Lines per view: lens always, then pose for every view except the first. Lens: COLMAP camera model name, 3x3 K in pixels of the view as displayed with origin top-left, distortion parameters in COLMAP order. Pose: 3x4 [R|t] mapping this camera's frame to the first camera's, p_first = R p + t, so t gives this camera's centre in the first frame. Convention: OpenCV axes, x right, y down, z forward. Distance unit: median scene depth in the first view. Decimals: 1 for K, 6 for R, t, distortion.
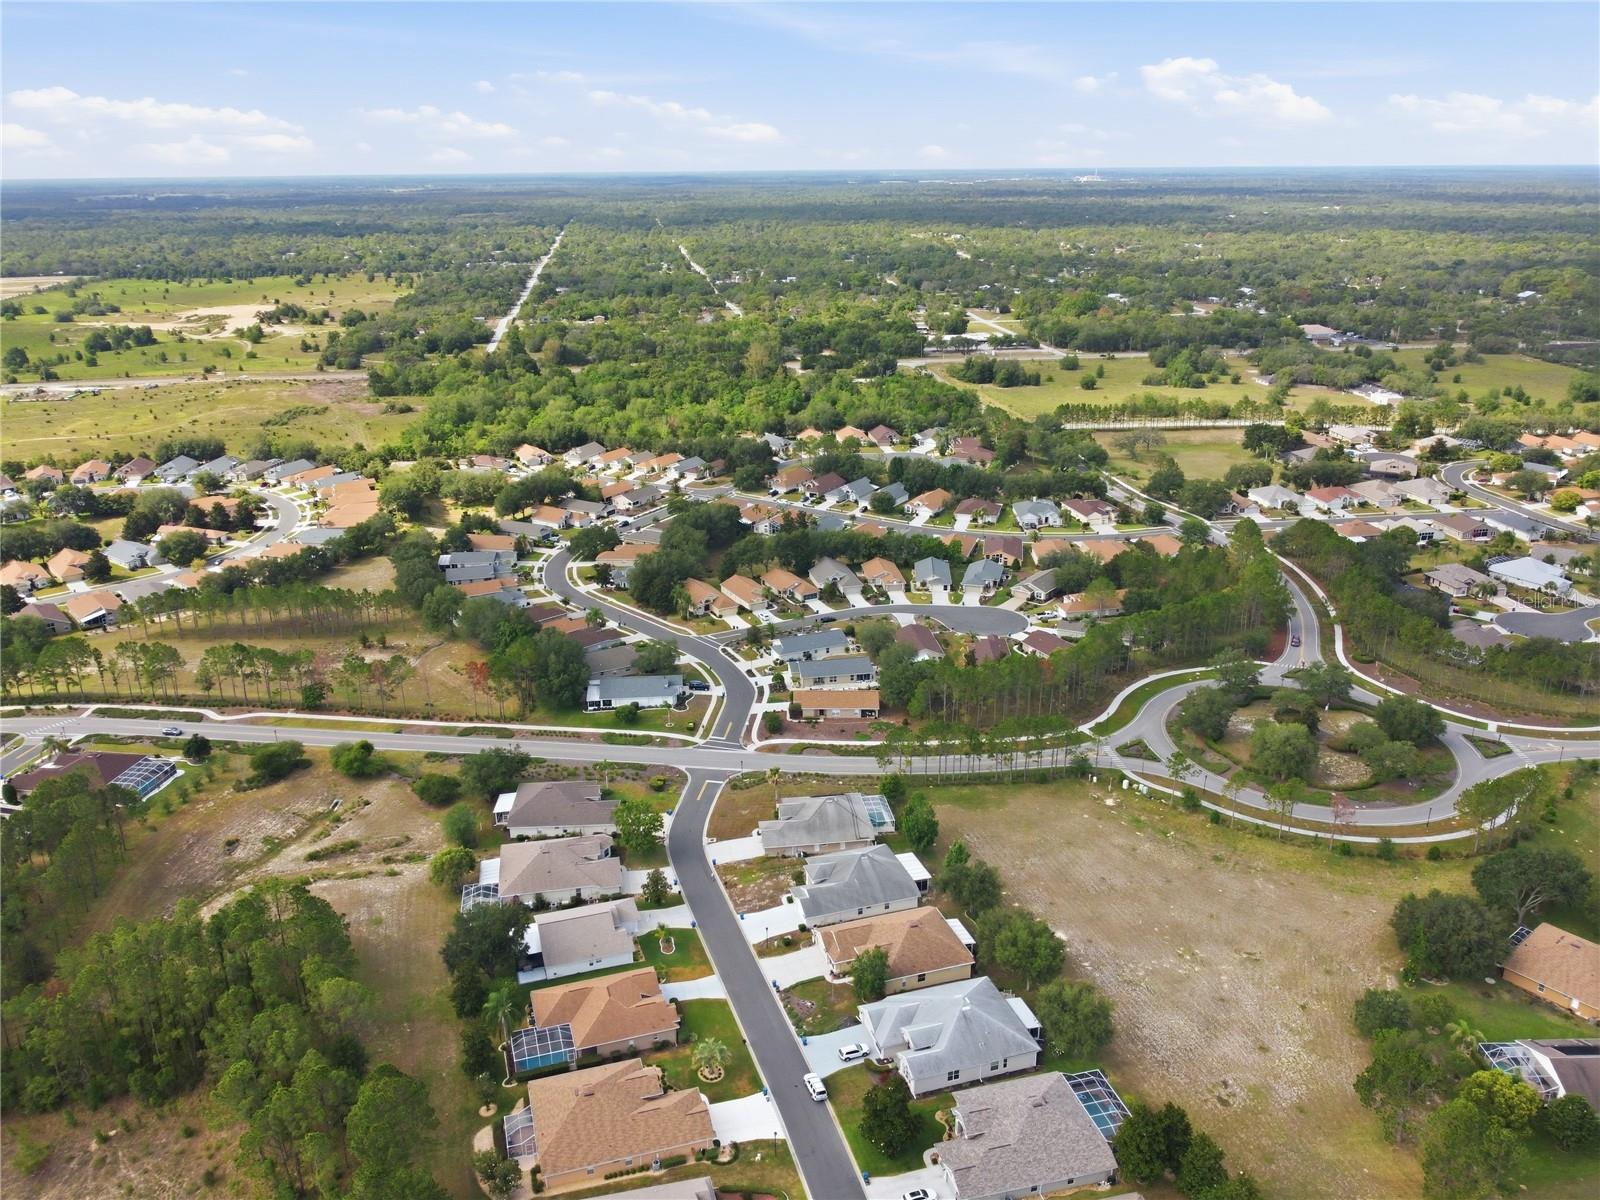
lens RADIAL K [[1216.1, 0, 800.0], [0, 1216.1, 600.0], [0, 0, 1]] dist [-0.003405, -0.000999]
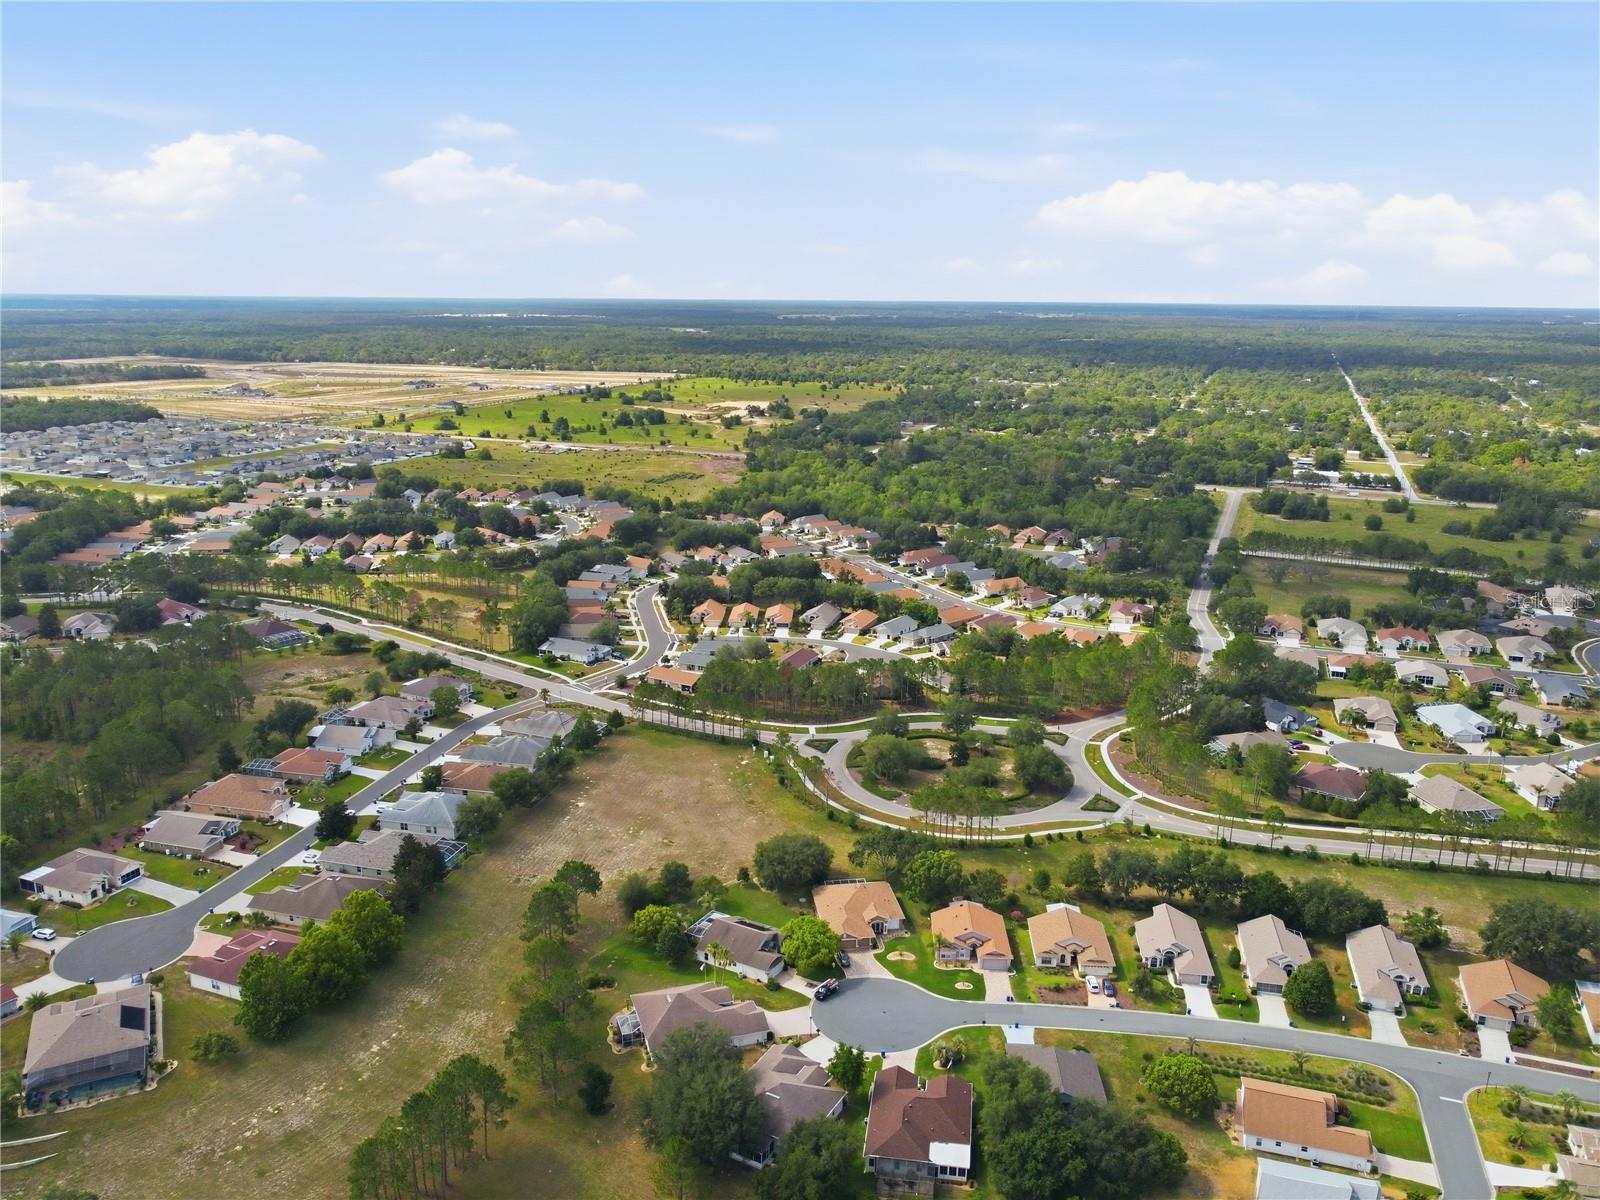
lens RADIAL K [[1216.1, 0, 800.0], [0, 1216.1, 600.0], [0, 0, 1]] dist [-0.003405, -0.000999]
pose [[0.864211, 0.139965, -0.483270, 0.514806], [-0.186992, 0.981076, -0.050248, 0.025846], [0.467091, 0.133792, 0.874028, -0.089978]]
